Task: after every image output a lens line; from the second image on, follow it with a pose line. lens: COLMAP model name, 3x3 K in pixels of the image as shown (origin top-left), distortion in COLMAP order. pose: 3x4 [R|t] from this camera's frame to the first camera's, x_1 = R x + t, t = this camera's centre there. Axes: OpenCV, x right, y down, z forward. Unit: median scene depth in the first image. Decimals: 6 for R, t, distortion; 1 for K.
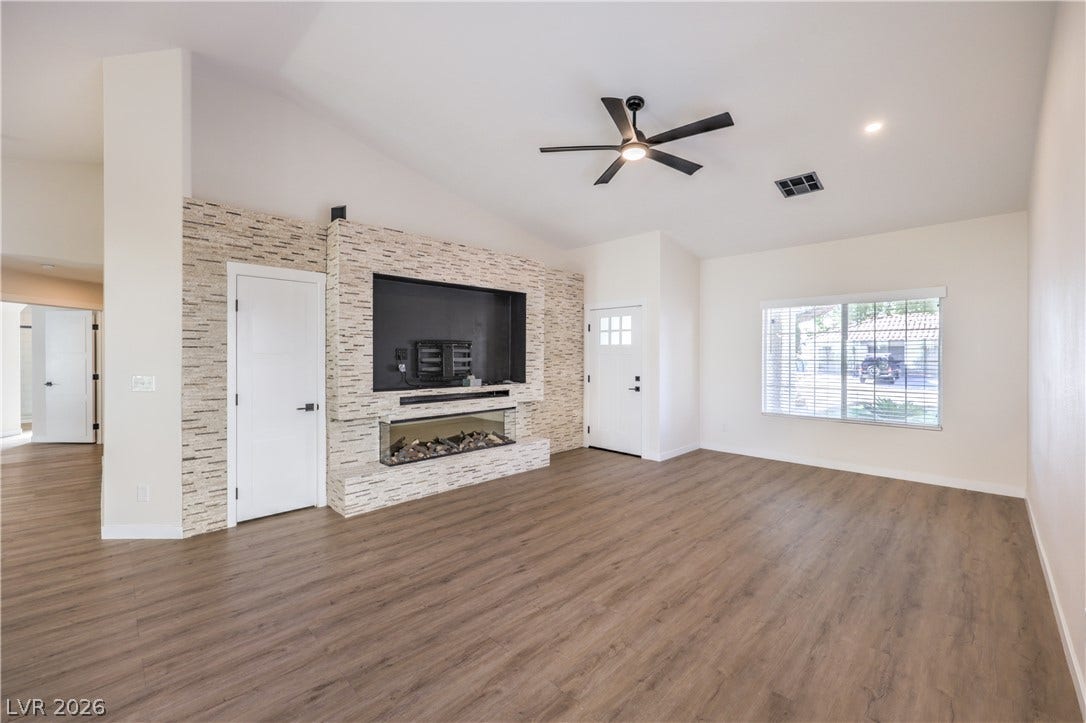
lens RADIAL K [[443.2, 0, 547.9], [0, 443.2, 356.8], [0, 0, 1]] dist [-0.001256, -0.000007]
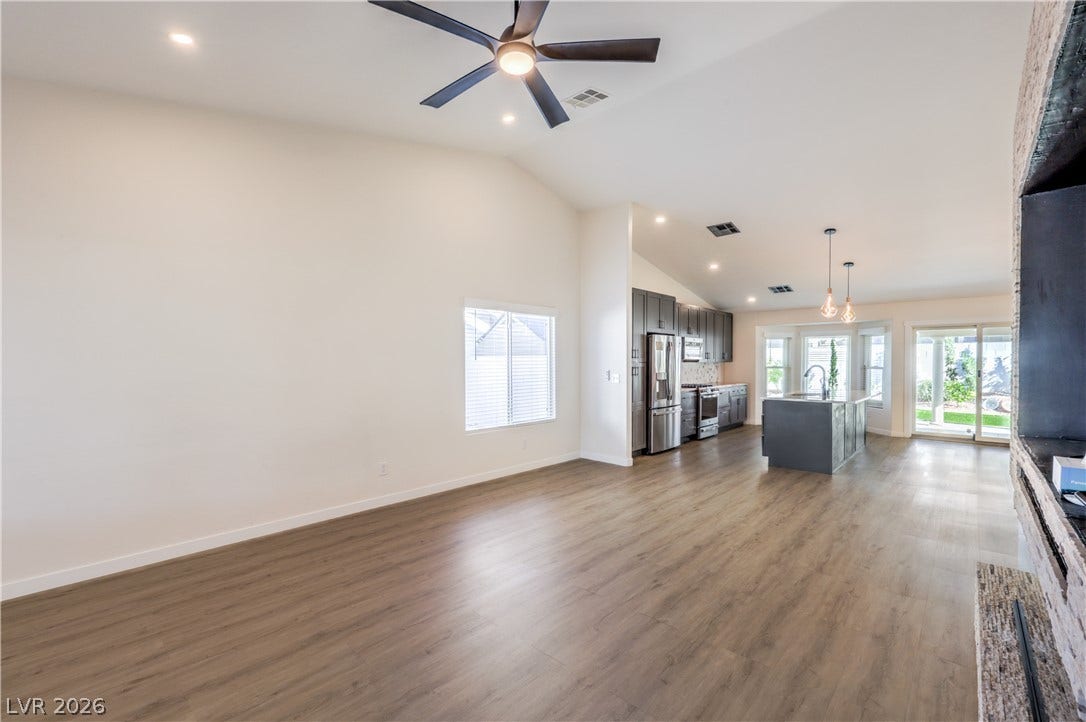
lens RADIAL K [[455.1, 0, 548.8], [0, 455.1, 365.8], [0, 0, 1]] dist [-0.001010, 0.000070]
pose [[-0.999283, 0.001681, -0.037827, 0.149195], [0.001250, 0.999934, 0.011419, -0.003757], [0.037843, 0.011363, -0.999219, 1.498456]]
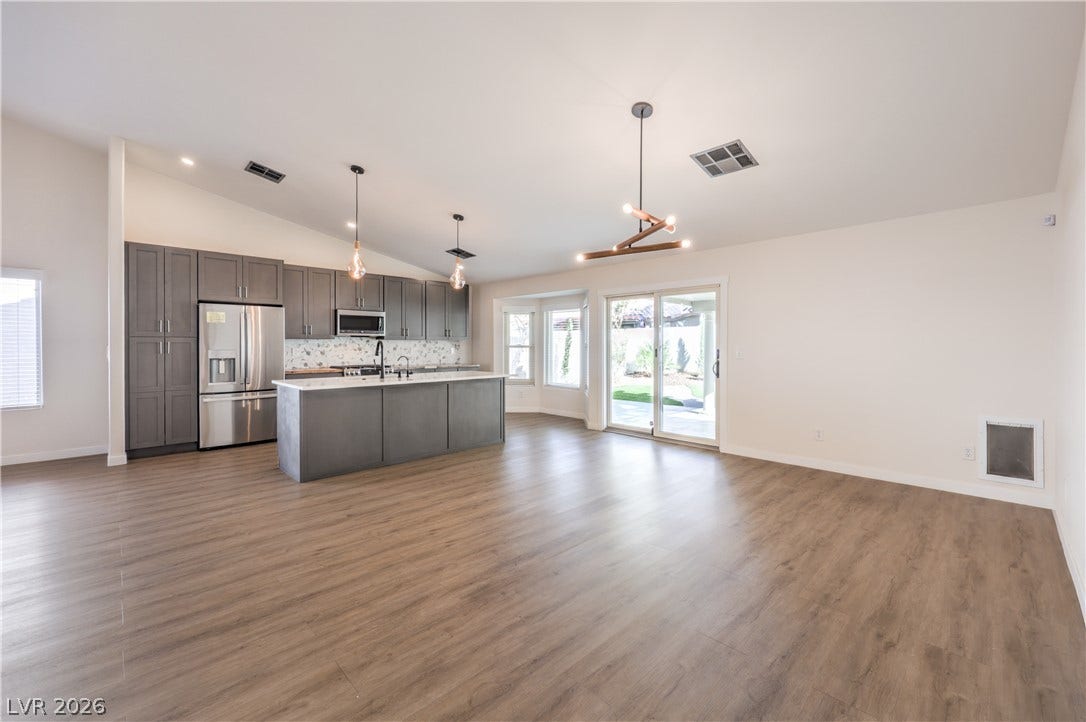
lens RADIAL K [[443.2, 0, 547.9], [0, 443.2, 356.3], [0, 0, 1]] dist [-0.001256, -0.000007]
pose [[-0.999958, -0.001521, 0.009087, -1.324025], [-0.001266, 0.999606, 0.028031, 0.022020], [-0.009126, 0.028019, -0.999566, 1.172063]]
